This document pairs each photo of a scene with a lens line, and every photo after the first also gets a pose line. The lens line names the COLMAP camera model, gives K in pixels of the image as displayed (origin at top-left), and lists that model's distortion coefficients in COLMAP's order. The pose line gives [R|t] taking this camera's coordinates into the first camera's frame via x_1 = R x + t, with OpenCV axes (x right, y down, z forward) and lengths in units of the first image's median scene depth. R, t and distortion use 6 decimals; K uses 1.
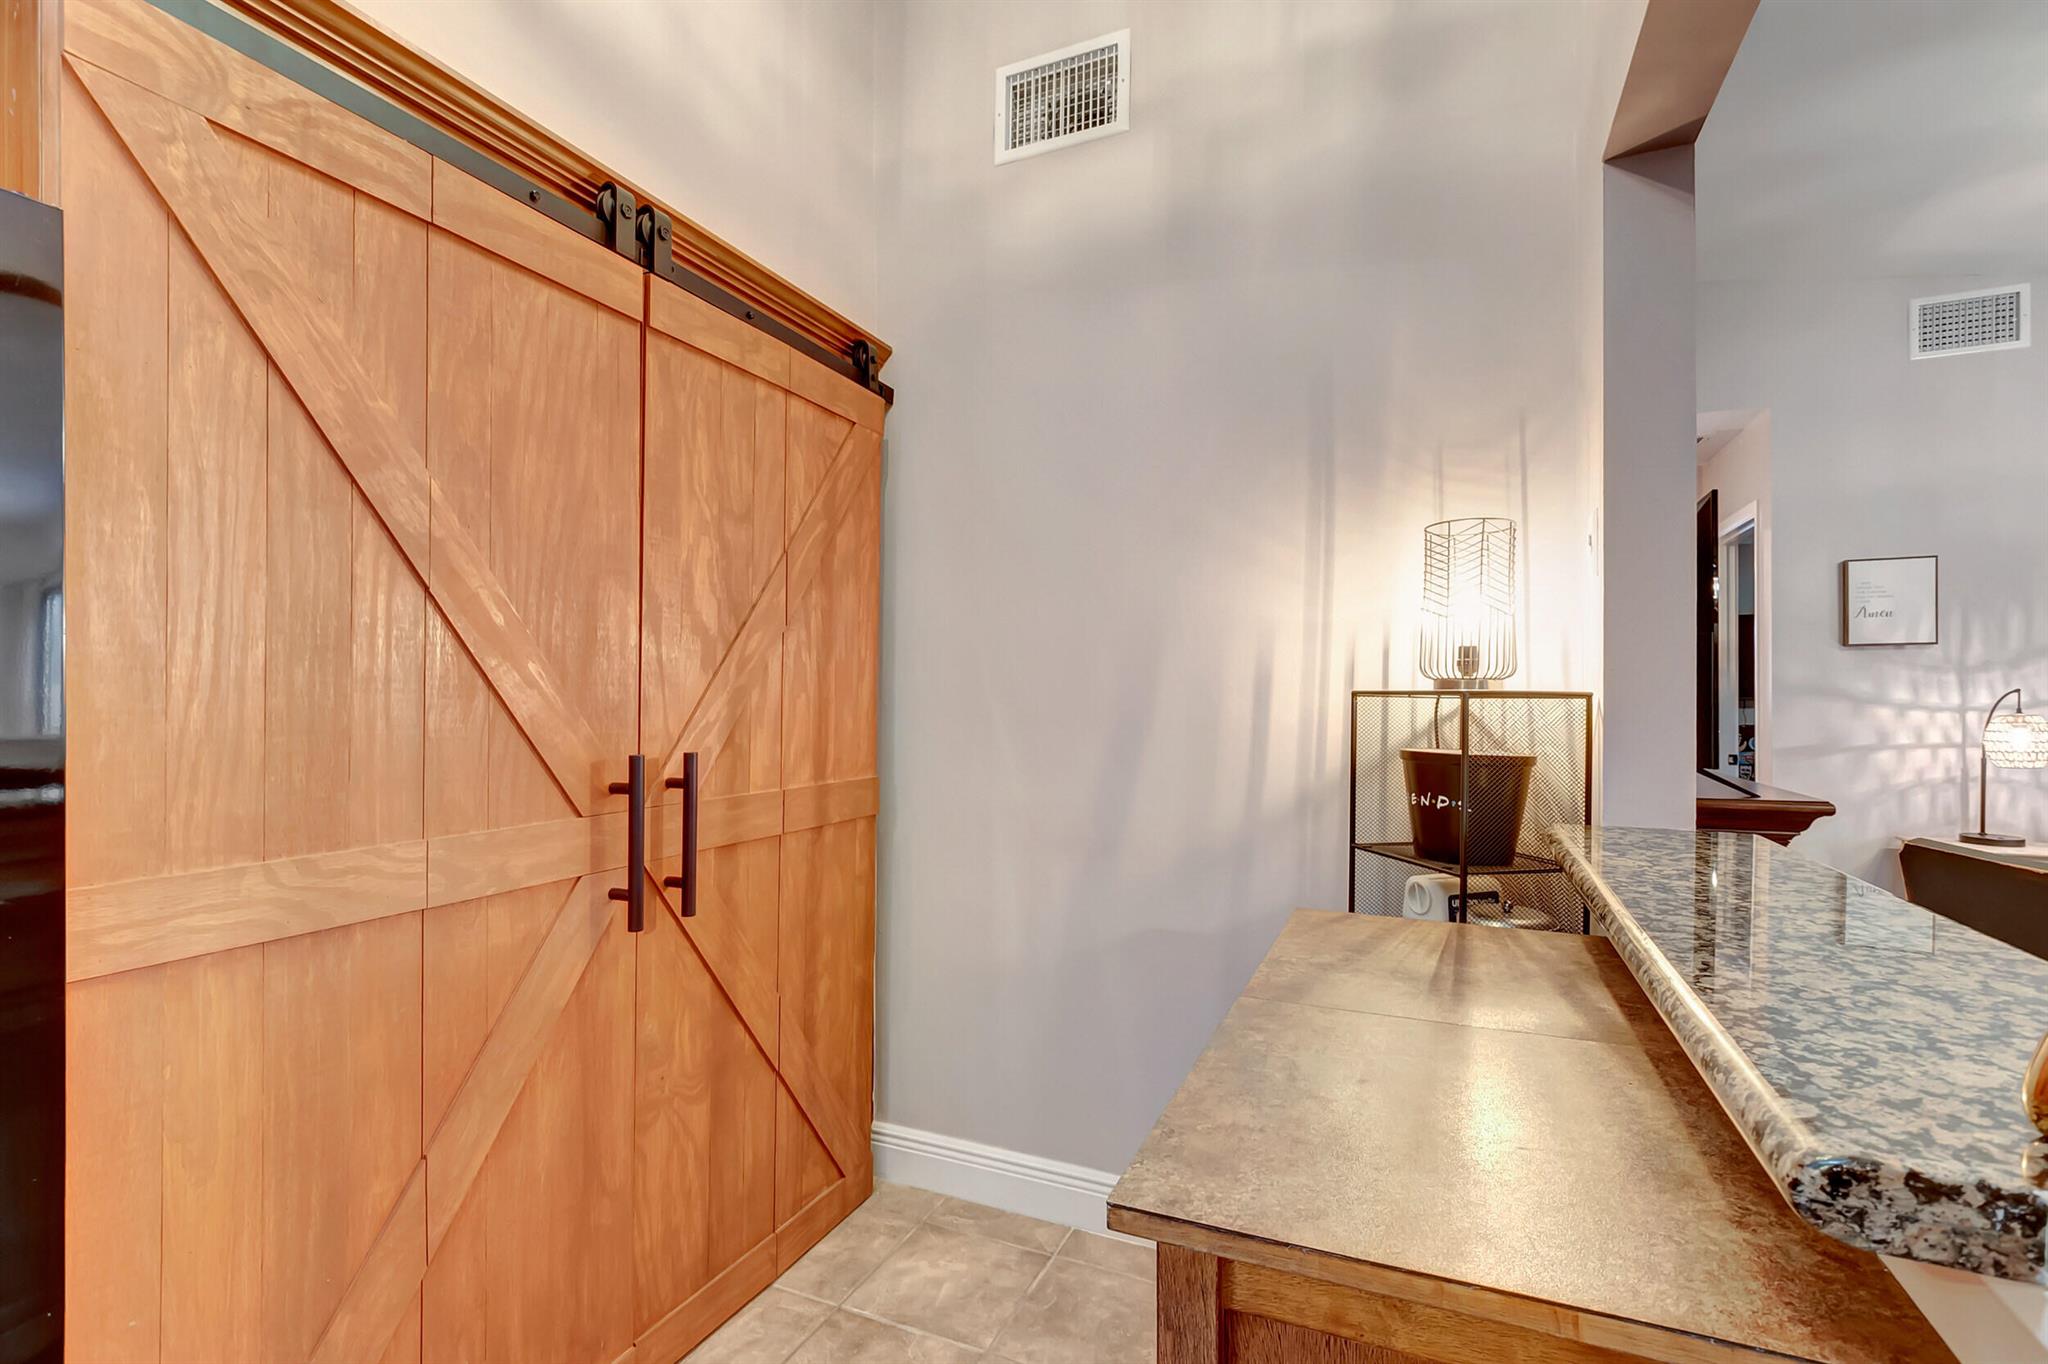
lens RADIAL K [[911.8, 0, 1028.4], [0, 911.8, 692.3], [0, 0, 1]] dist [-0.006621, 0.000953]
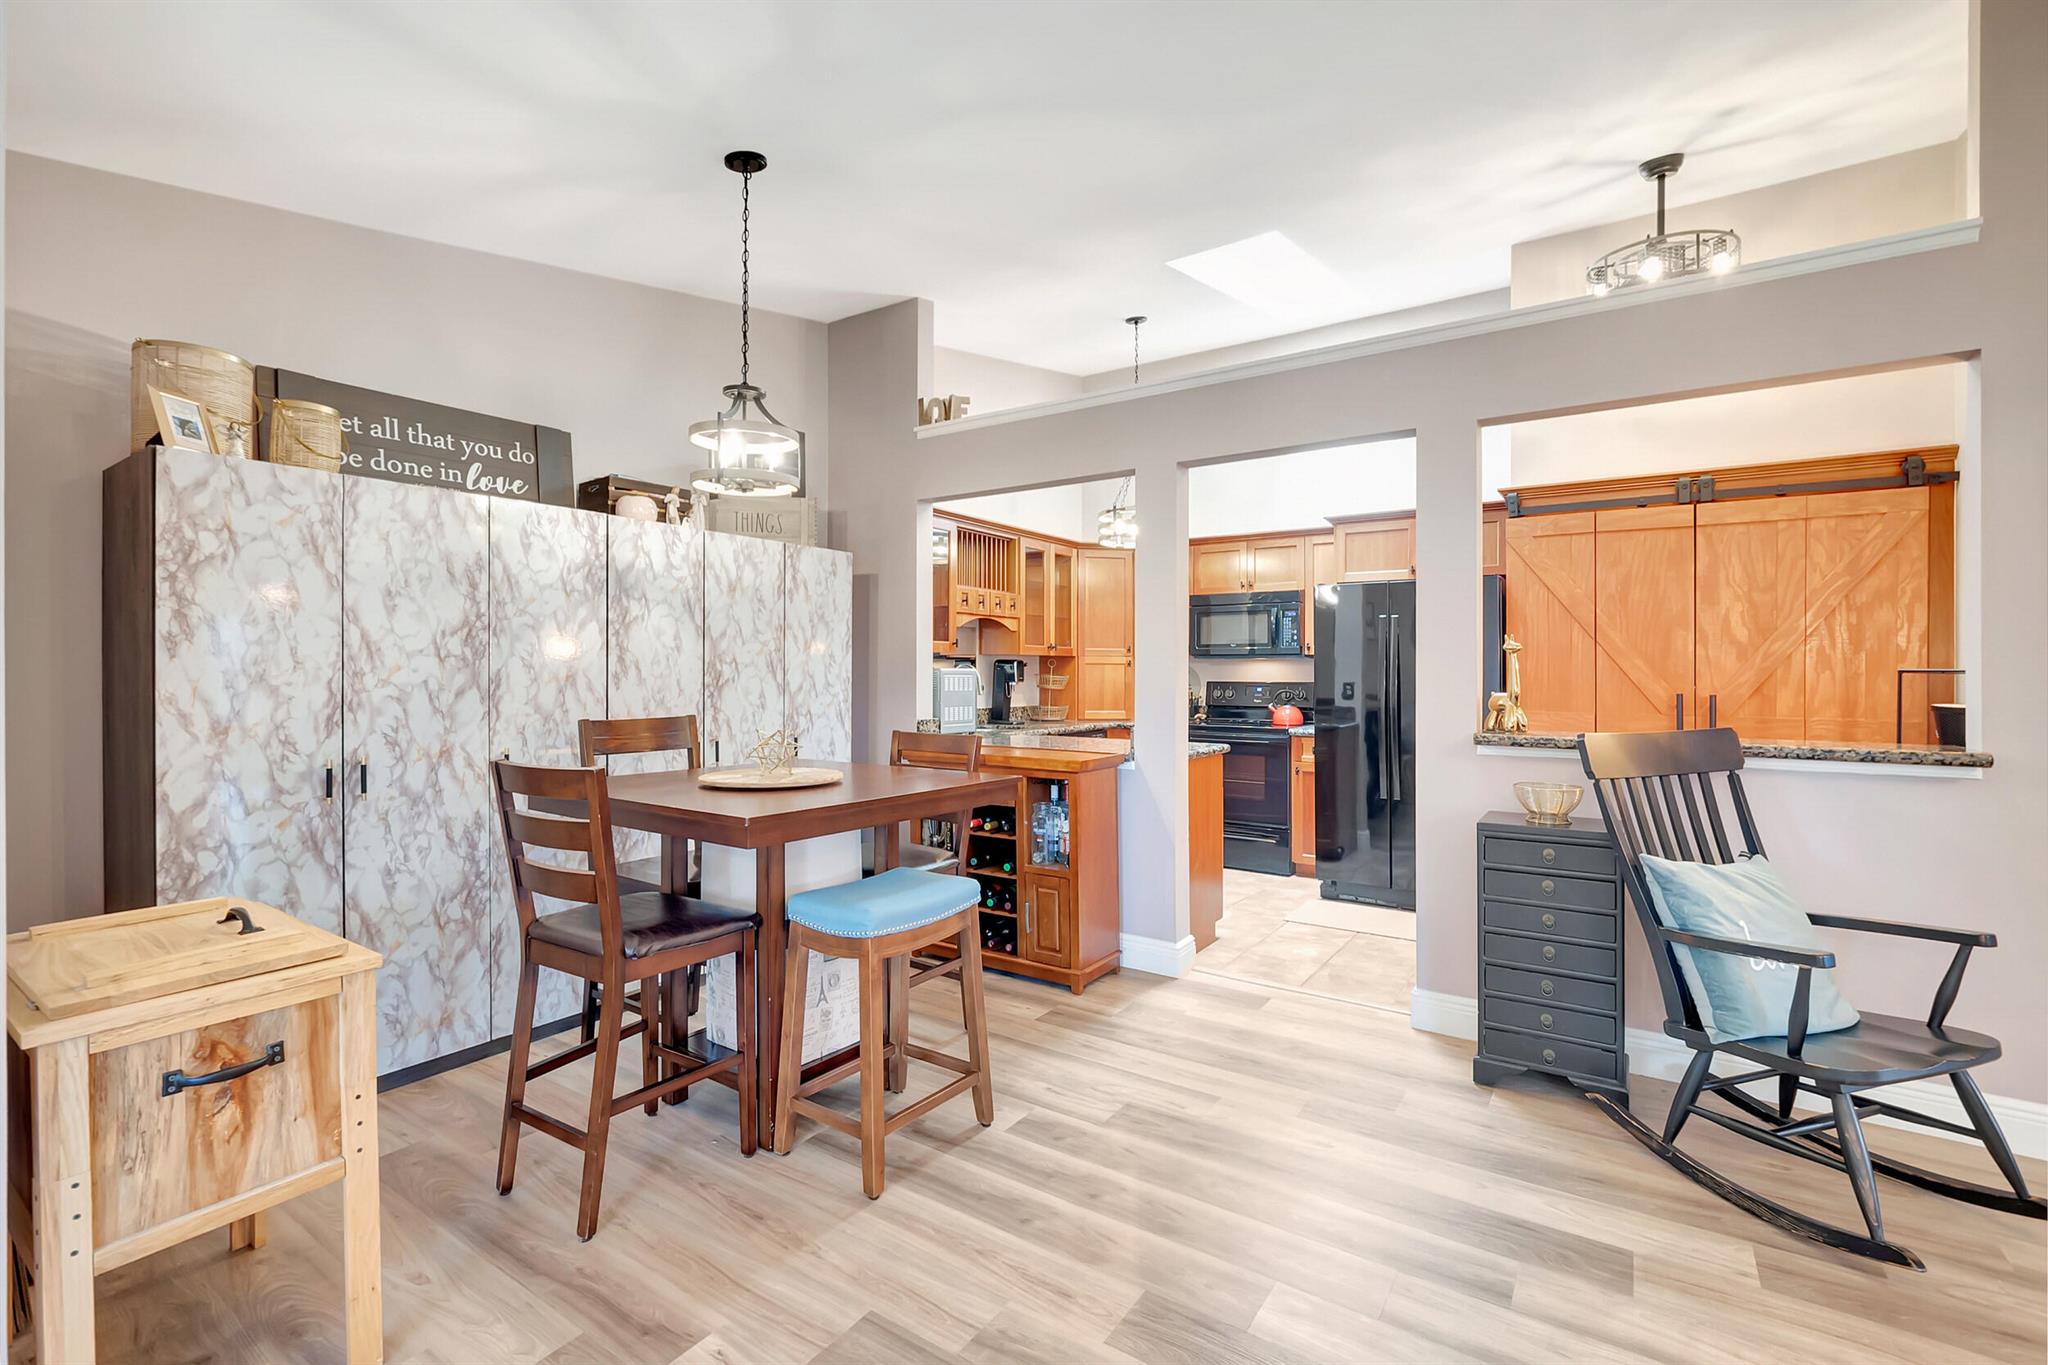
lens RADIAL K [[900.9, 0, 1019.7], [0, 900.9, 661.4], [0, 0, 1]] dist [-0.002458, -0.000636]
pose [[-0.165496, -0.009607, -0.986164, 2.031885], [-0.000217, 0.999953, -0.009704, 0.000554], [0.986211, -0.001392, -0.165490, -0.382020]]
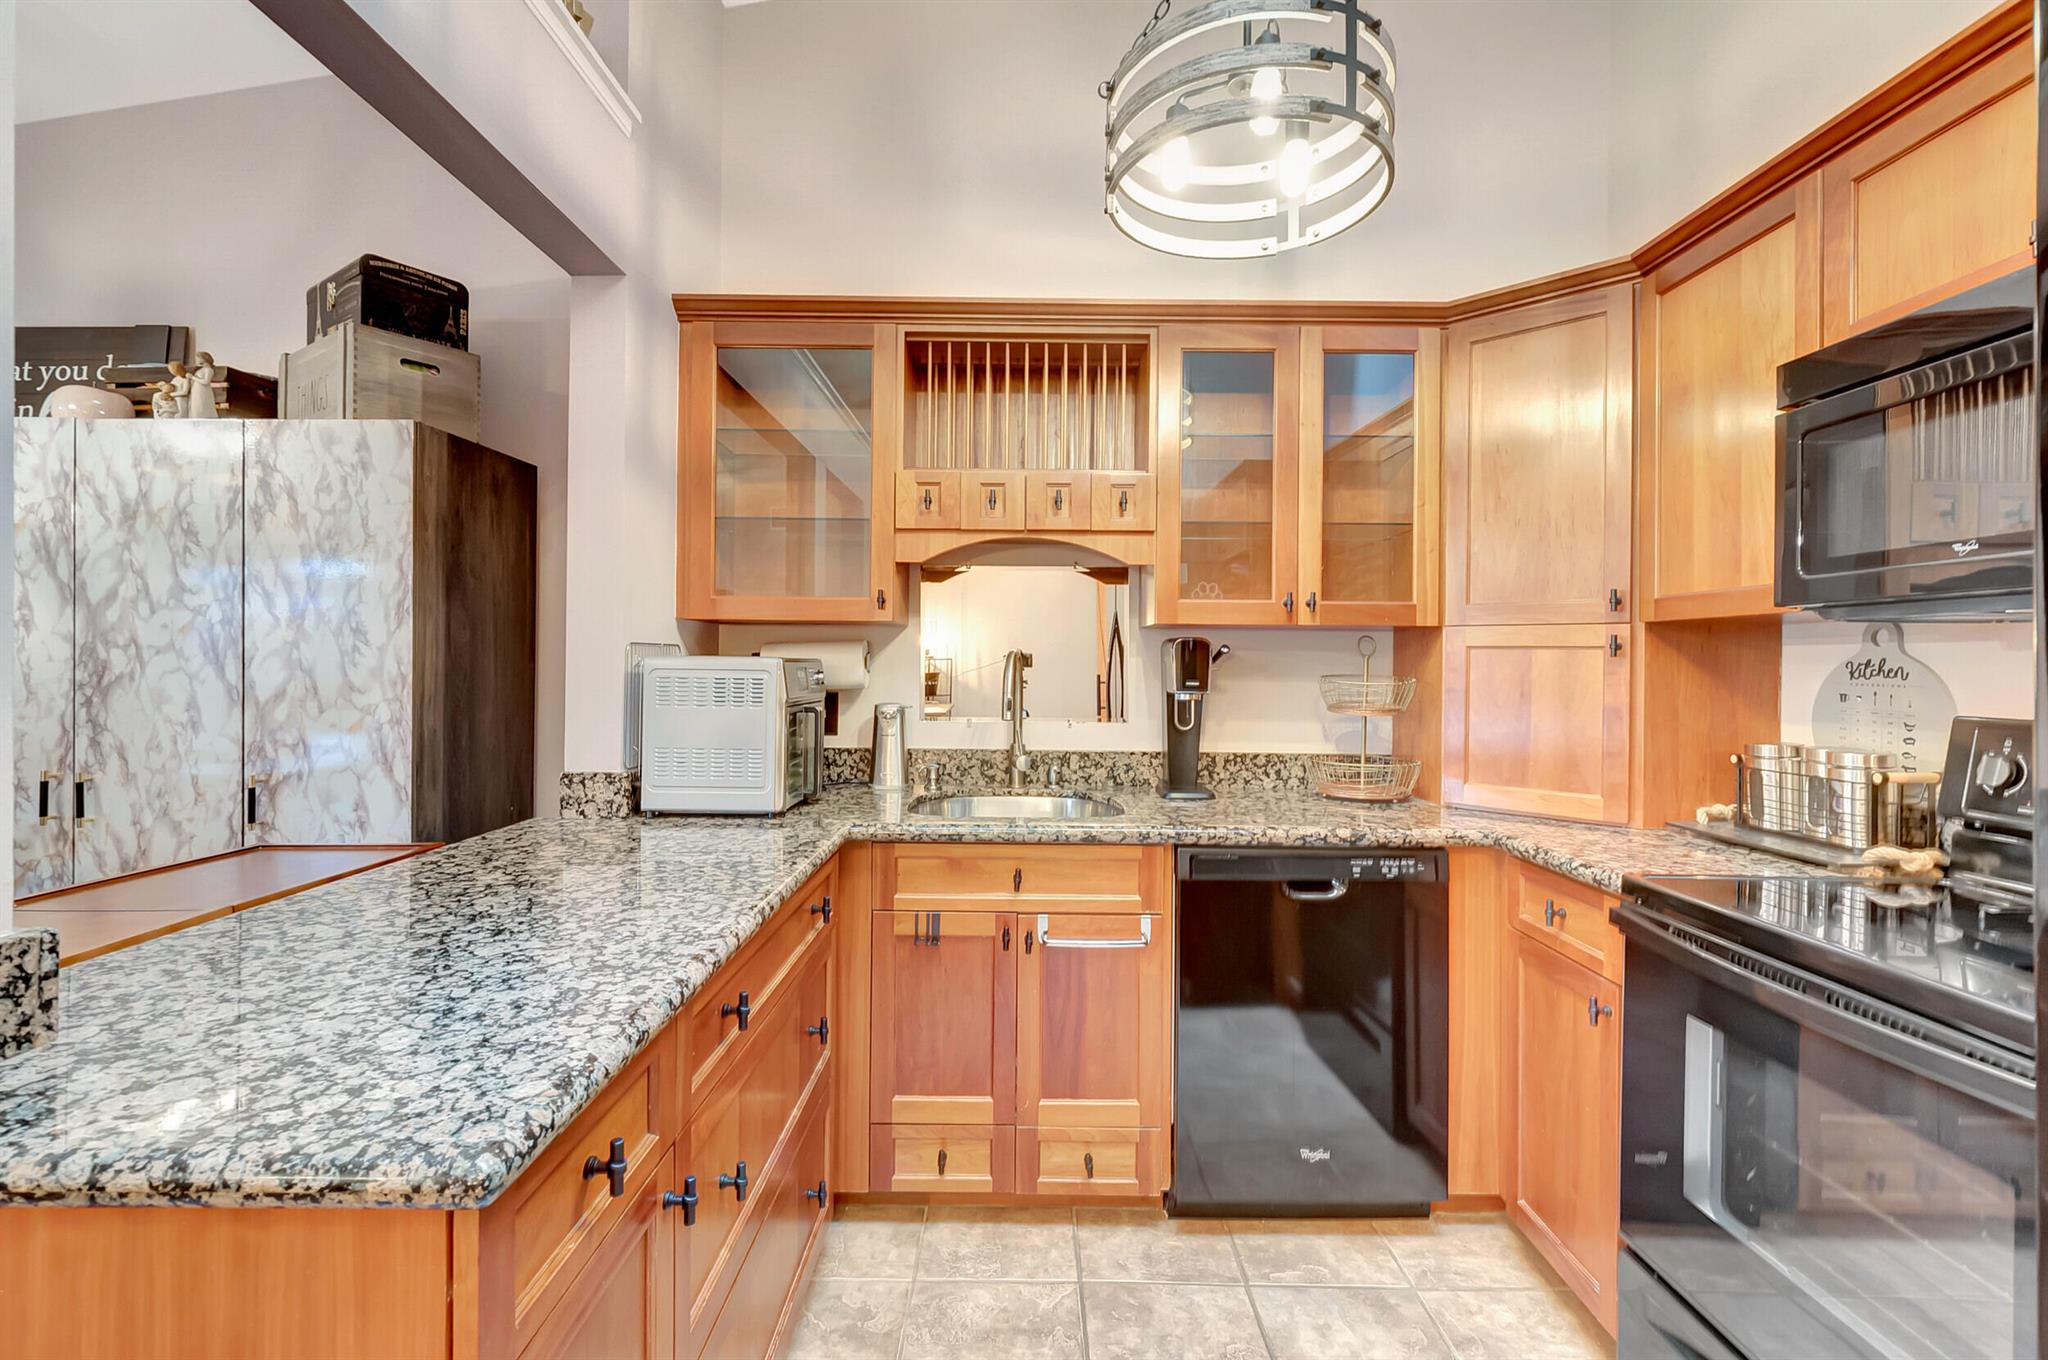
lens RADIAL K [[900.4, 0, 1032.7], [0, 900.4, 670.3], [0, 0, 1]] dist [0.000514, -0.000449]
pose [[-0.908978, 0.001038, -0.416843, -0.329737], [-0.003639, 0.999939, 0.010425, -0.001074], [0.416828, 0.010993, -0.908919, 0.148797]]
